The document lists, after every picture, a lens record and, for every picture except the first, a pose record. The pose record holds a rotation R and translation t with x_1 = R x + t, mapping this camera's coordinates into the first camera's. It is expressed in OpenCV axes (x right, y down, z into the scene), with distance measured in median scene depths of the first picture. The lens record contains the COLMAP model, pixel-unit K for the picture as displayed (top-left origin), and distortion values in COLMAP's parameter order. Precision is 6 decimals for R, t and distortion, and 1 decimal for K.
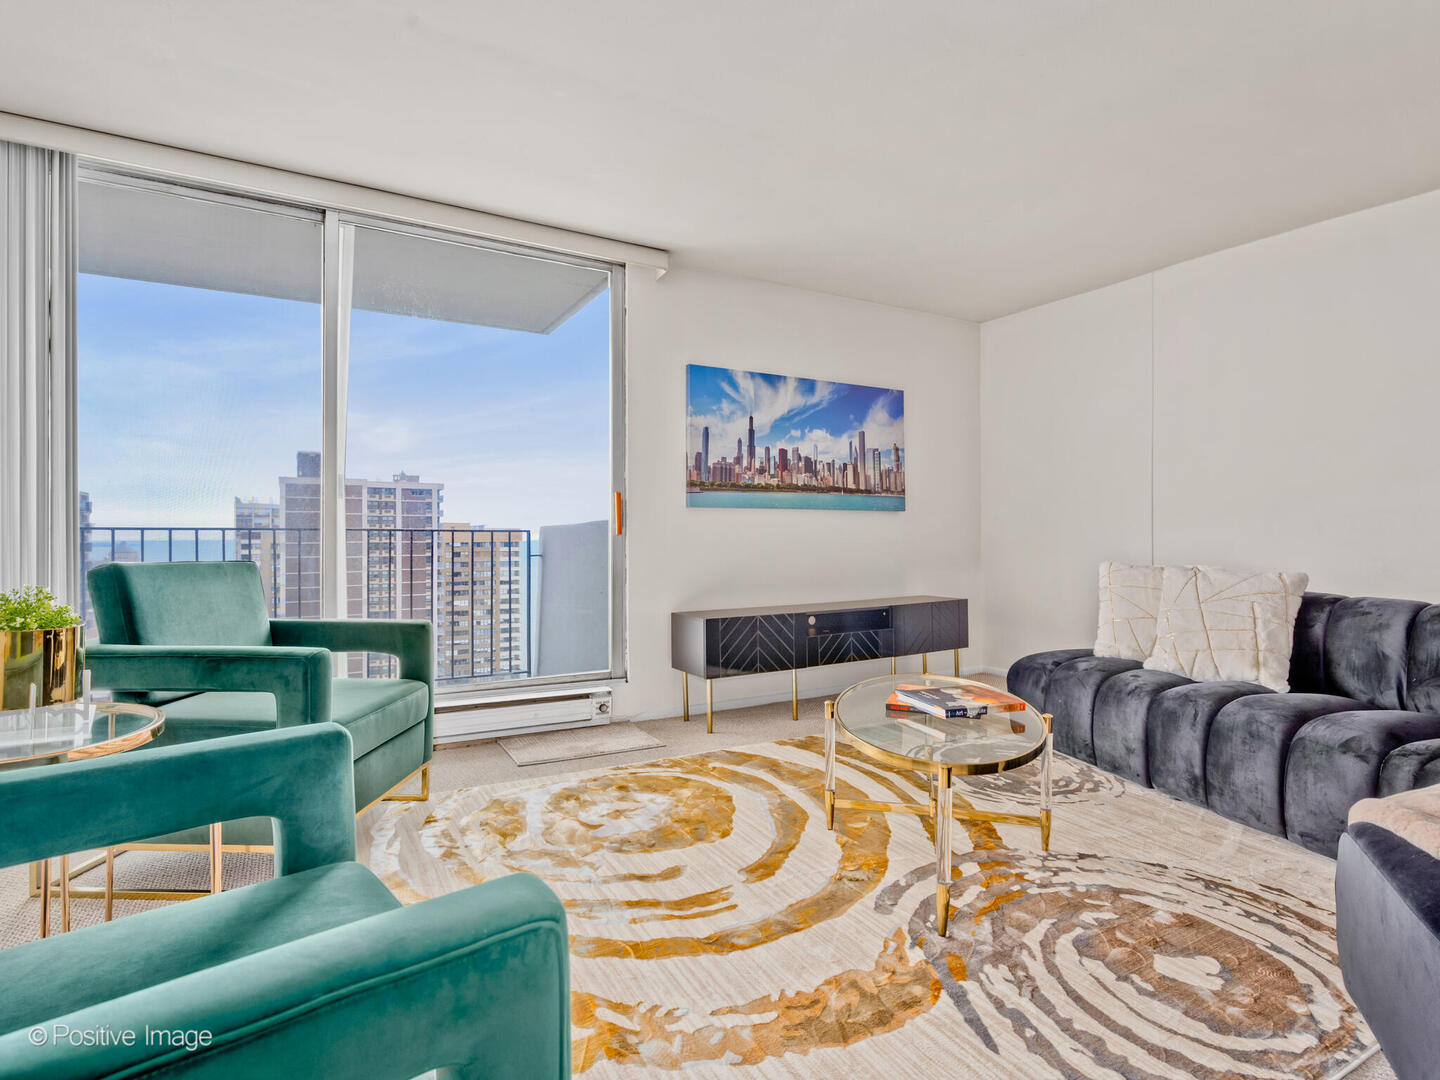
lens RADIAL K [[756.7, 0, 720.5], [0, 756.7, 536.4], [0, 0, 1]] dist [-0.006862, -0.000787]
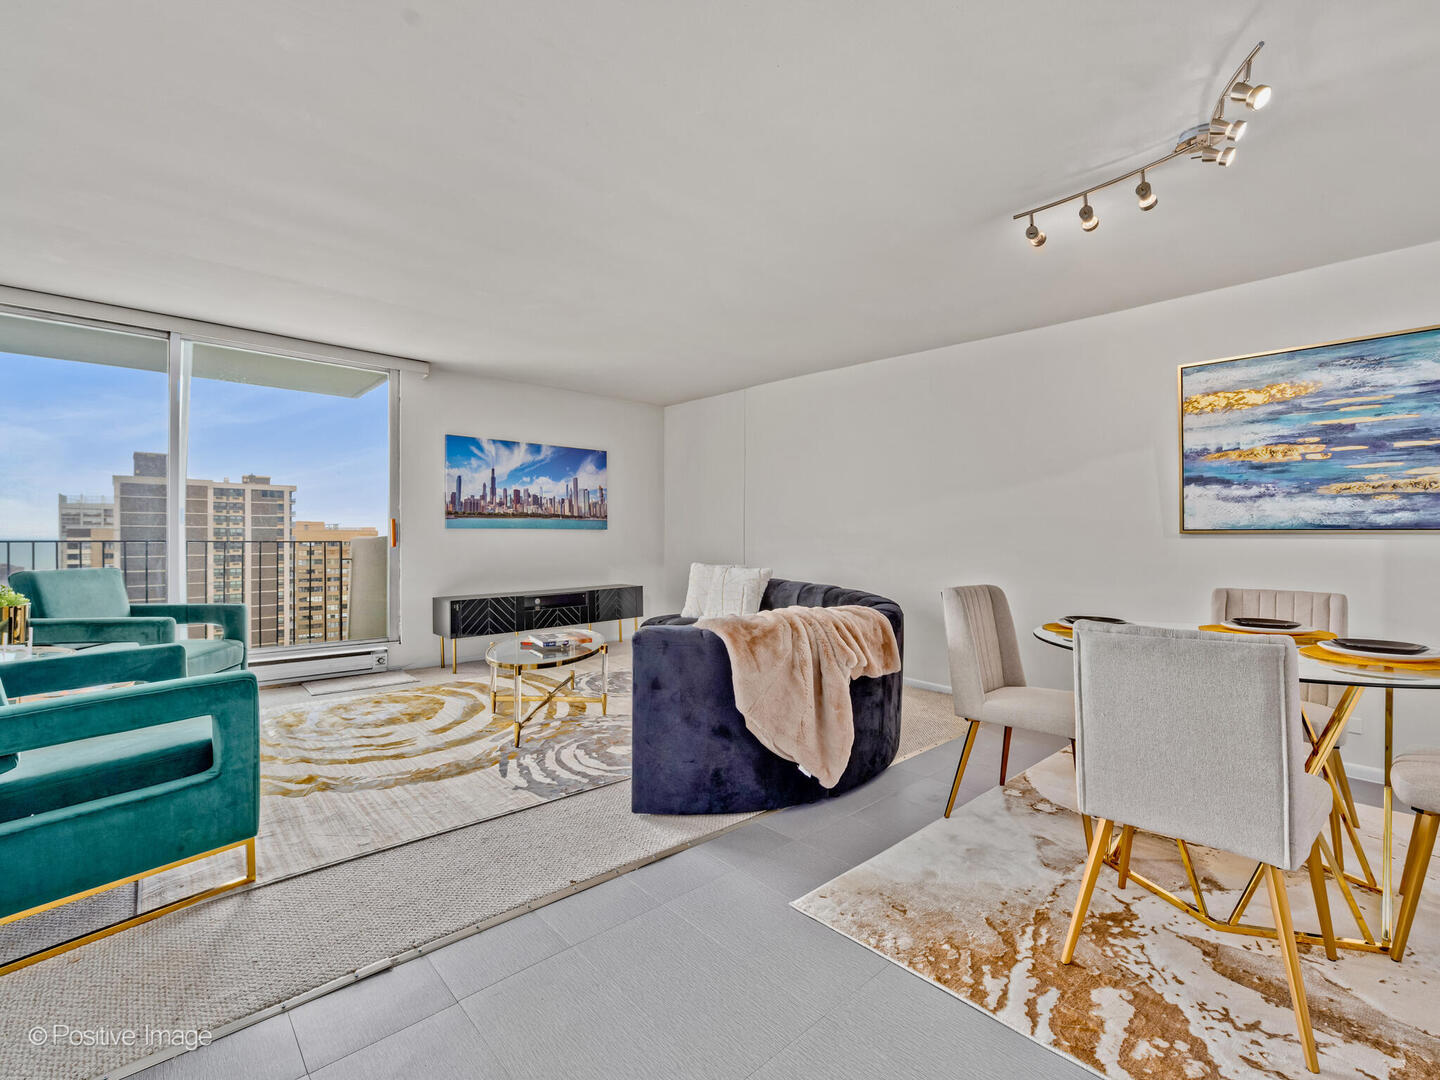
lens RADIAL K [[646.4, 0, 719.4], [0, 646.4, 536.6], [0, 0, 1]] dist [-0.005116, -0.001396]
pose [[0.974099, 0.001968, 0.226115, 0.192321], [-0.002098, 0.999998, 0.000336, -0.022738], [-0.226114, -0.000801, 0.974101, -0.377652]]
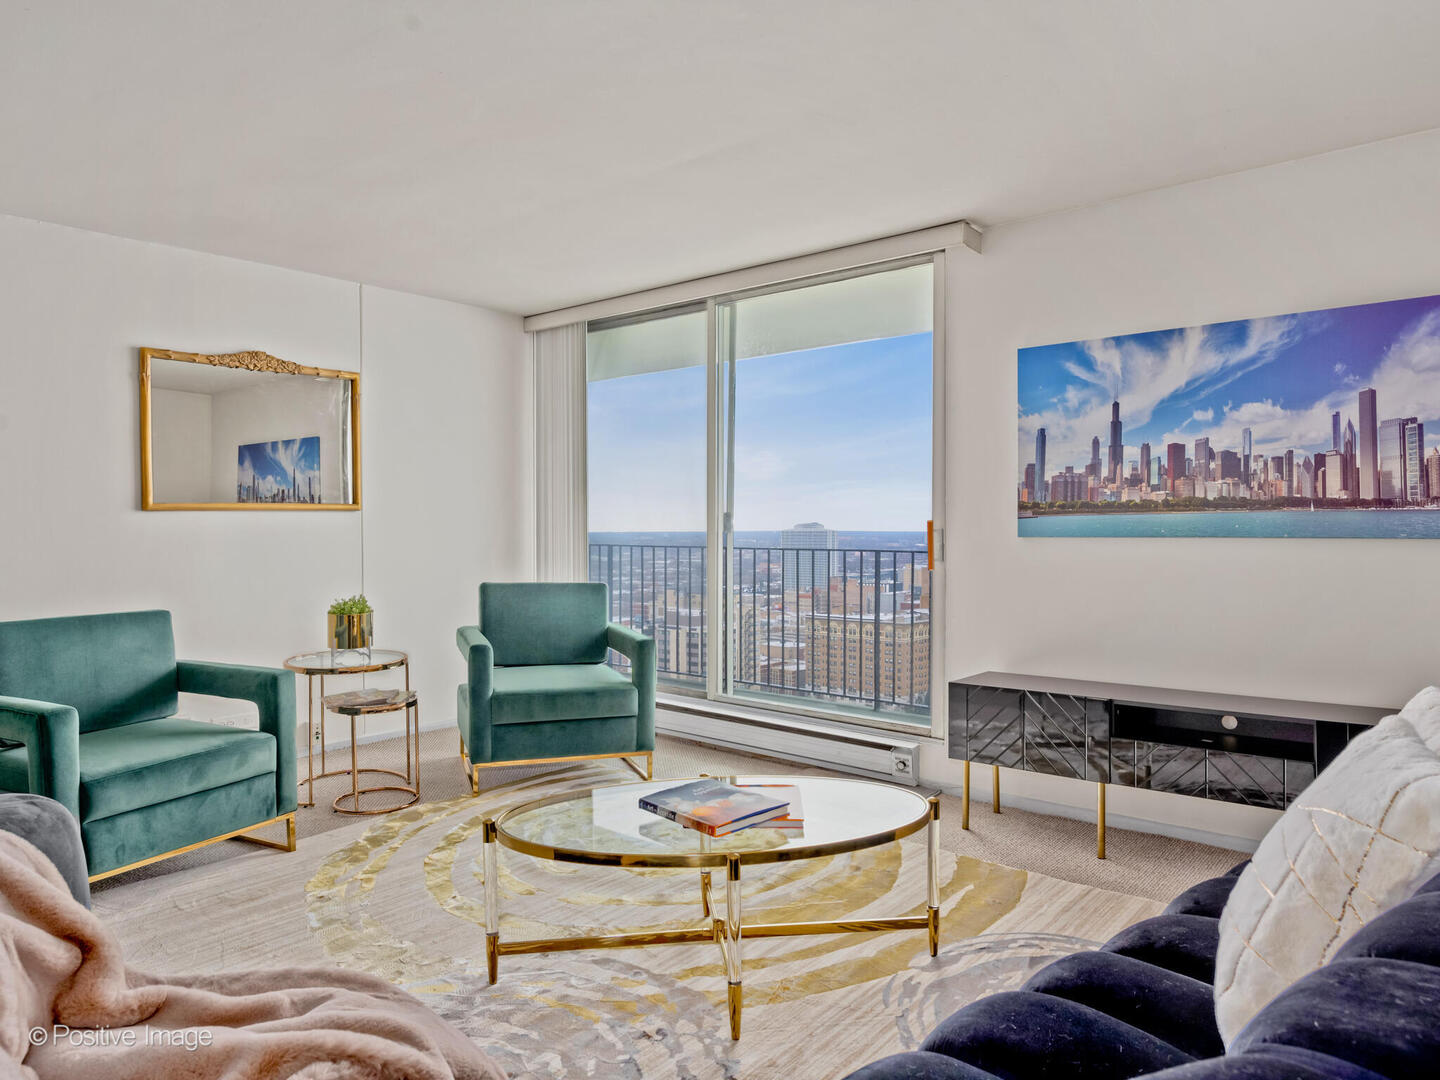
lens RADIAL K [[939.5, 0, 720.0], [0, 939.5, 540.0], [0, 0, 1]] dist [0.001380, -0.000643]
pose [[0.346939, 0.011407, -0.937818, 0.714721], [-0.000627, 0.999929, 0.011931, -0.045139], [0.937887, -0.003552, 0.346921, 0.375411]]
